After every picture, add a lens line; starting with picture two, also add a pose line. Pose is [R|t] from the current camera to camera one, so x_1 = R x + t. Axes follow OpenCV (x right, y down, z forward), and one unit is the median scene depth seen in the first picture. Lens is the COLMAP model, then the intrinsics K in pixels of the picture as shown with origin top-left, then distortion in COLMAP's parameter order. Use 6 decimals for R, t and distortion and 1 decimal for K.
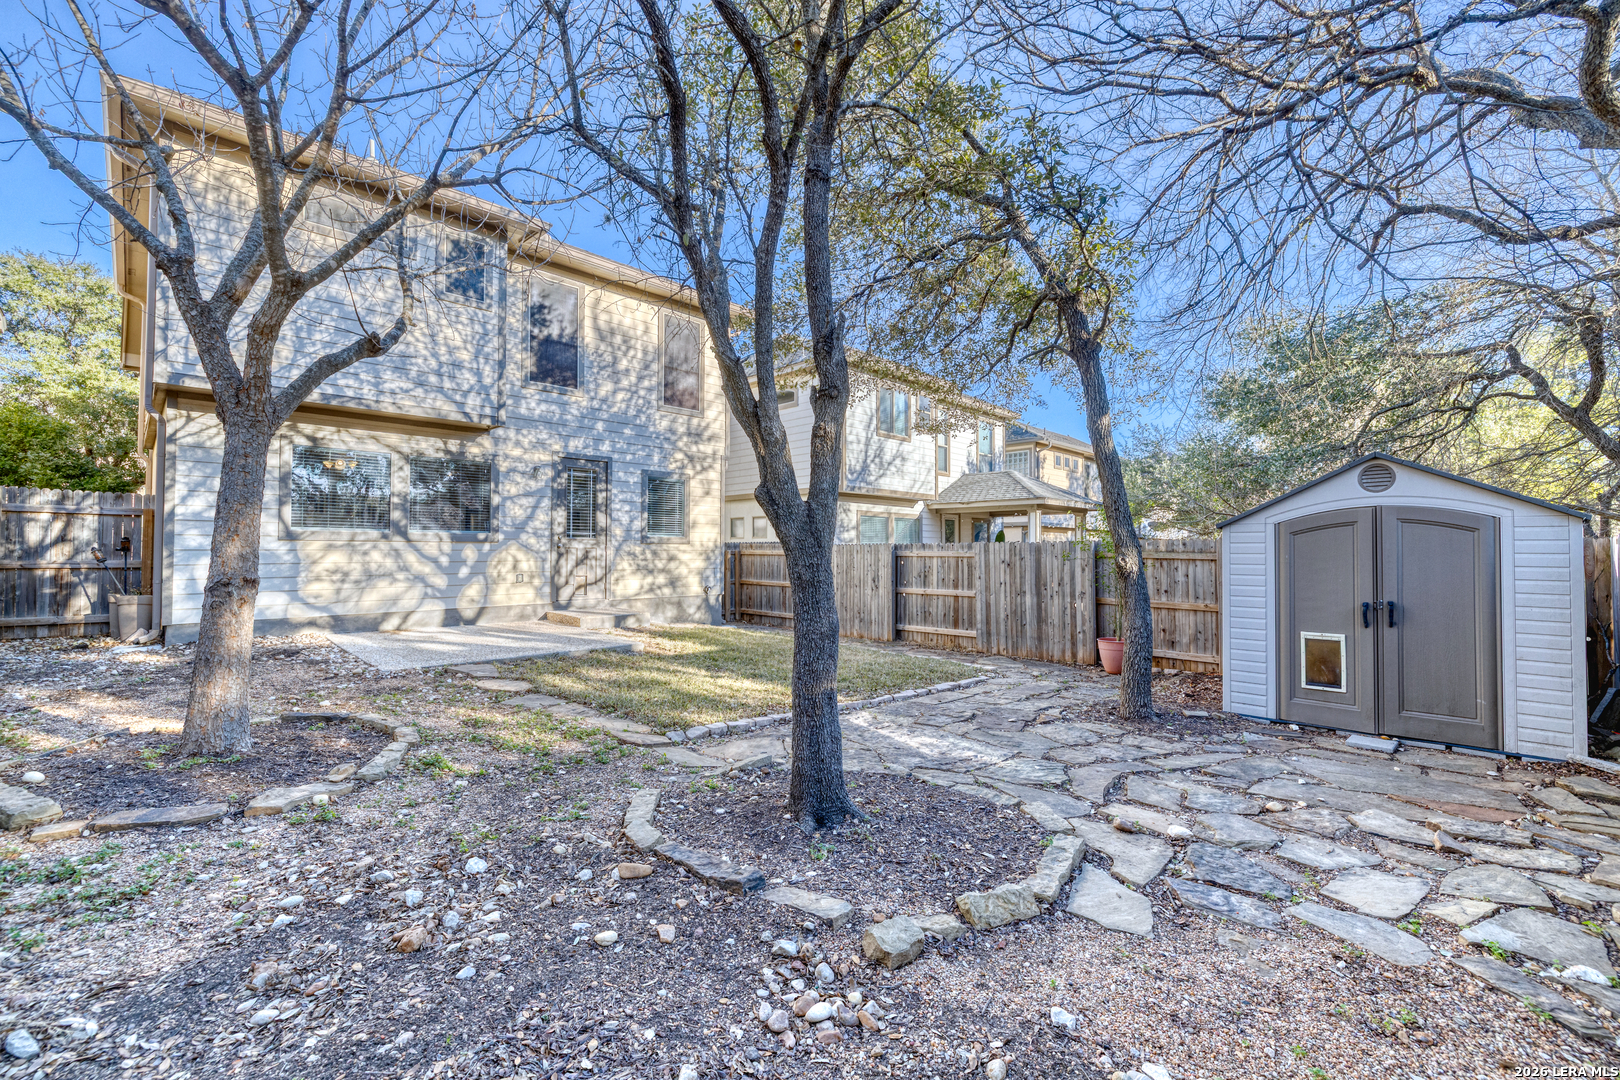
lens RADIAL K [[683.4, 0, 805.3], [0, 683.4, 533.6], [0, 0, 1]] dist [-0.000539, -0.000703]
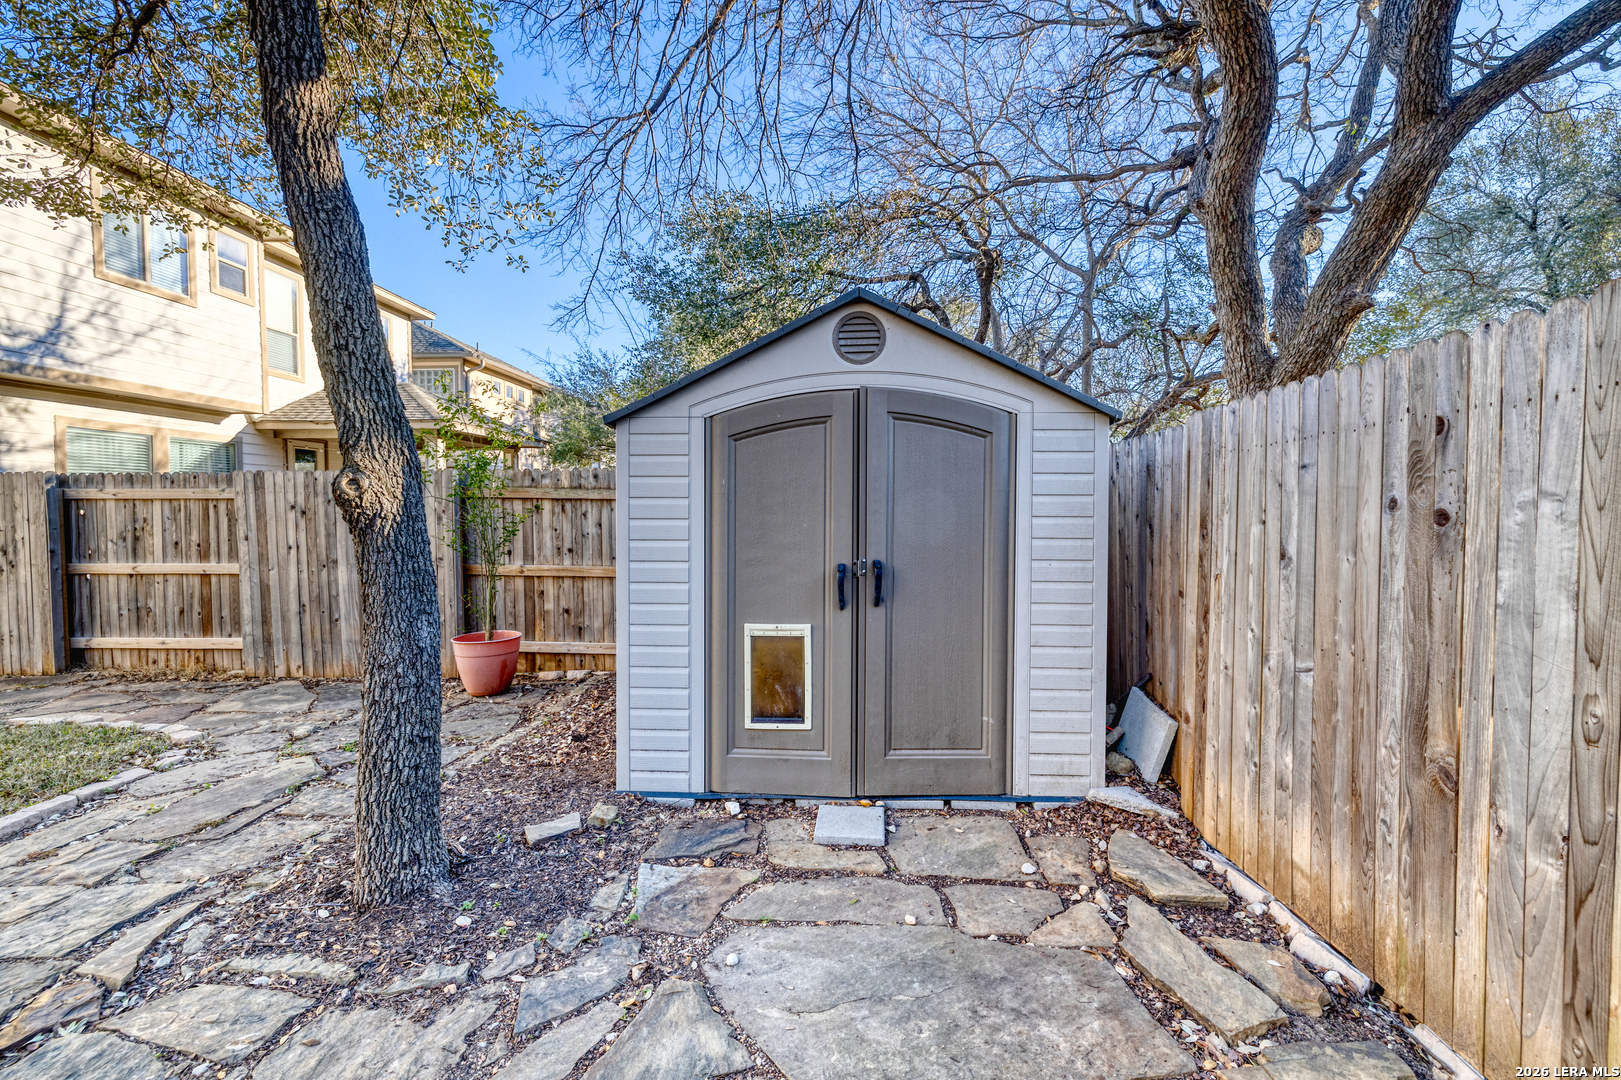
lens RADIAL K [[686.6, 0, 820.9], [0, 686.6, 531.0], [0, 0, 1]] dist [-0.000545, -0.000124]
pose [[0.735453, -0.027303, 0.677026, 0.203972], [-0.015272, 0.998266, 0.056848, 0.020284], [-0.677404, -0.052149, 0.733760, 0.284561]]
